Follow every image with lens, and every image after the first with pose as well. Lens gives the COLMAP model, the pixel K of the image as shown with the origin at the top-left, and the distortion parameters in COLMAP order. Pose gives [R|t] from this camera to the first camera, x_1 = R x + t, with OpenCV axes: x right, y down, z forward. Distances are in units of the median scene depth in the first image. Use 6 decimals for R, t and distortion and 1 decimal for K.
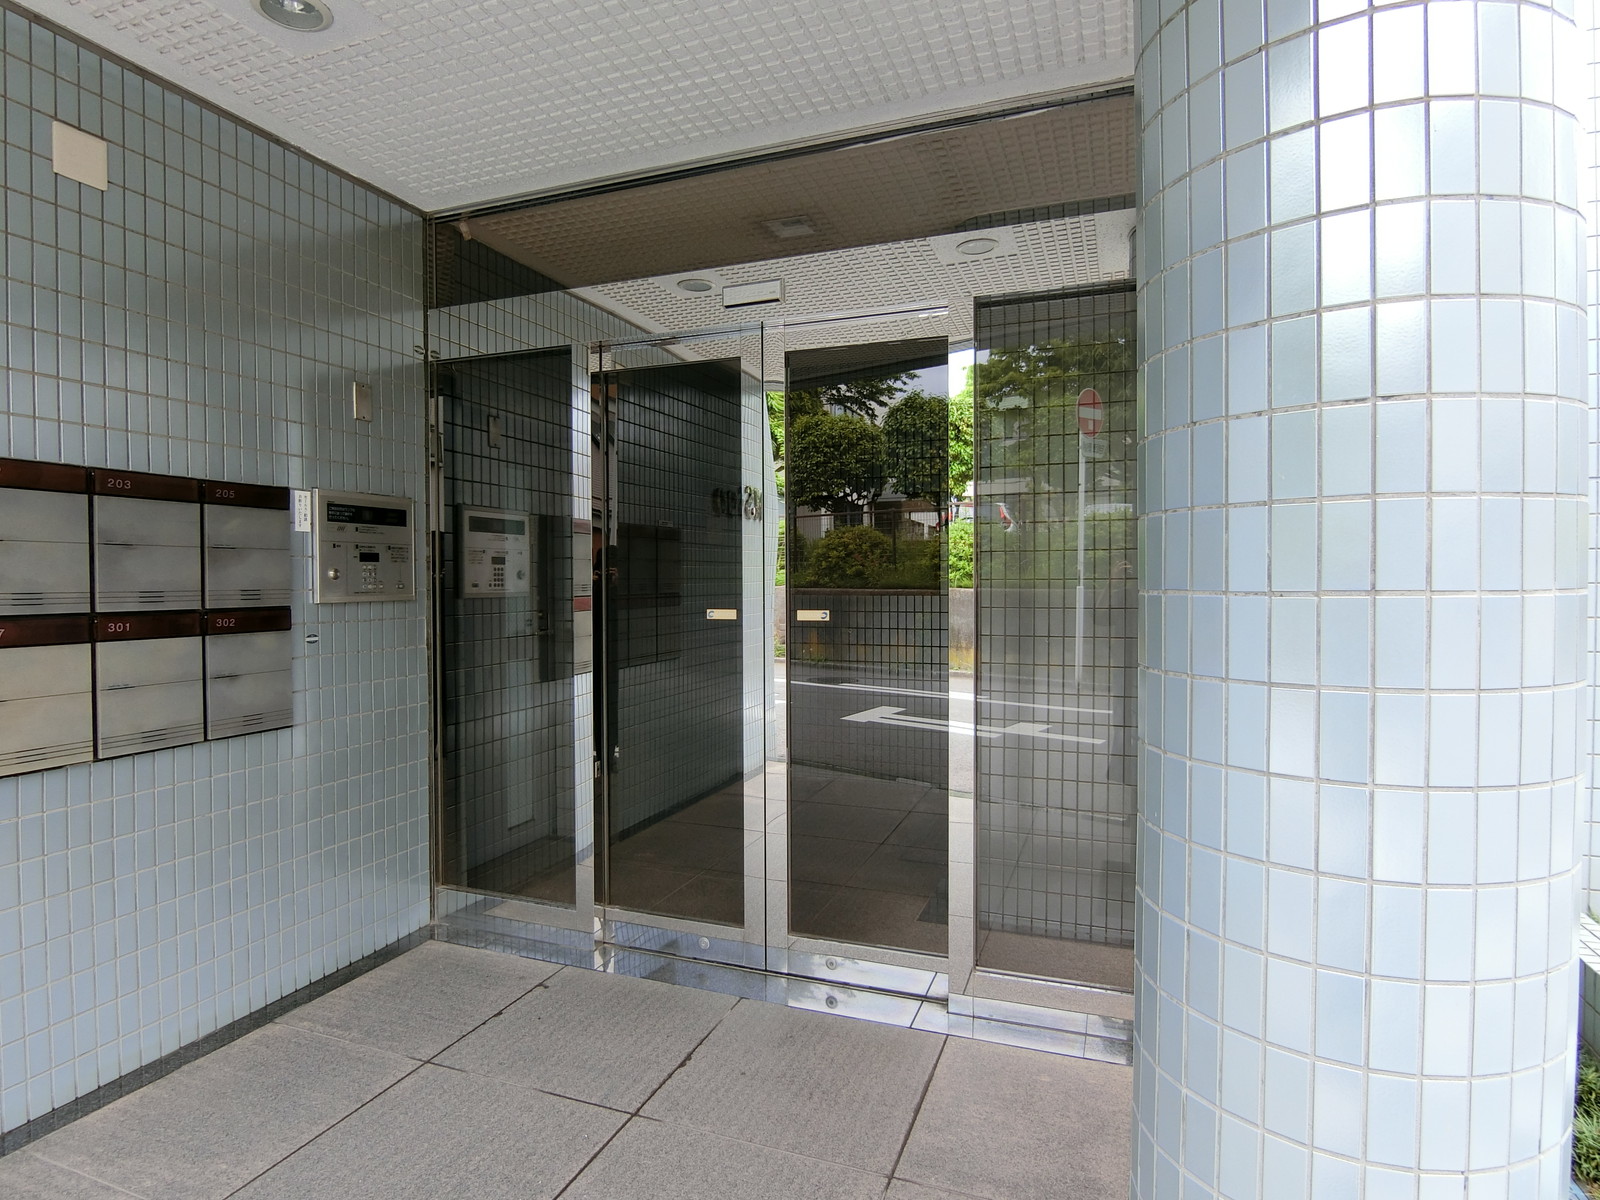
lens RADIAL K [[896.9, 0, 796.9], [0, 896.9, 591.7], [0, 0, 1]] dist [-0.008380, -0.001063]
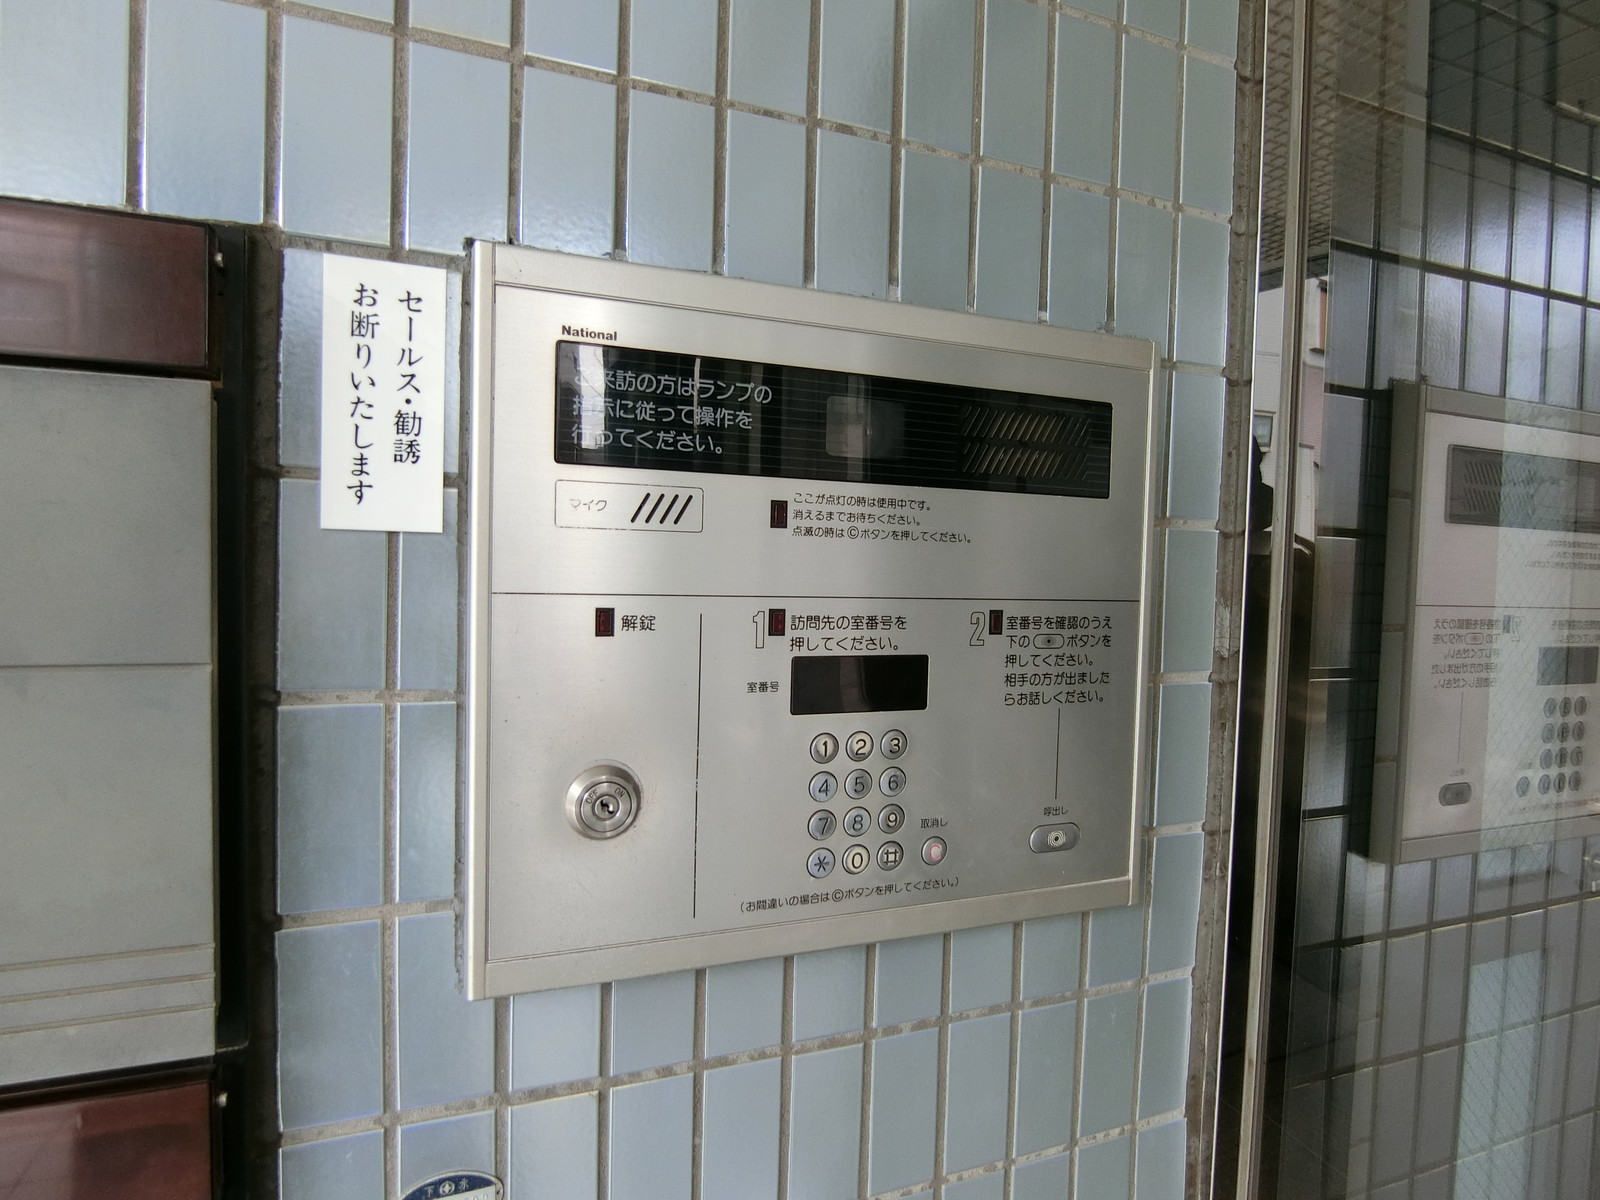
lens RADIAL K [[896.9, 0, 801.8], [0, 896.9, 600.4], [0, 0, 1]] dist [-0.008380, -0.001063]
pose [[0.672387, 0.046250, -0.738753, -0.351811], [-0.037912, 0.998888, 0.028029, -0.056163], [0.739228, 0.009161, 0.673393, 0.852562]]
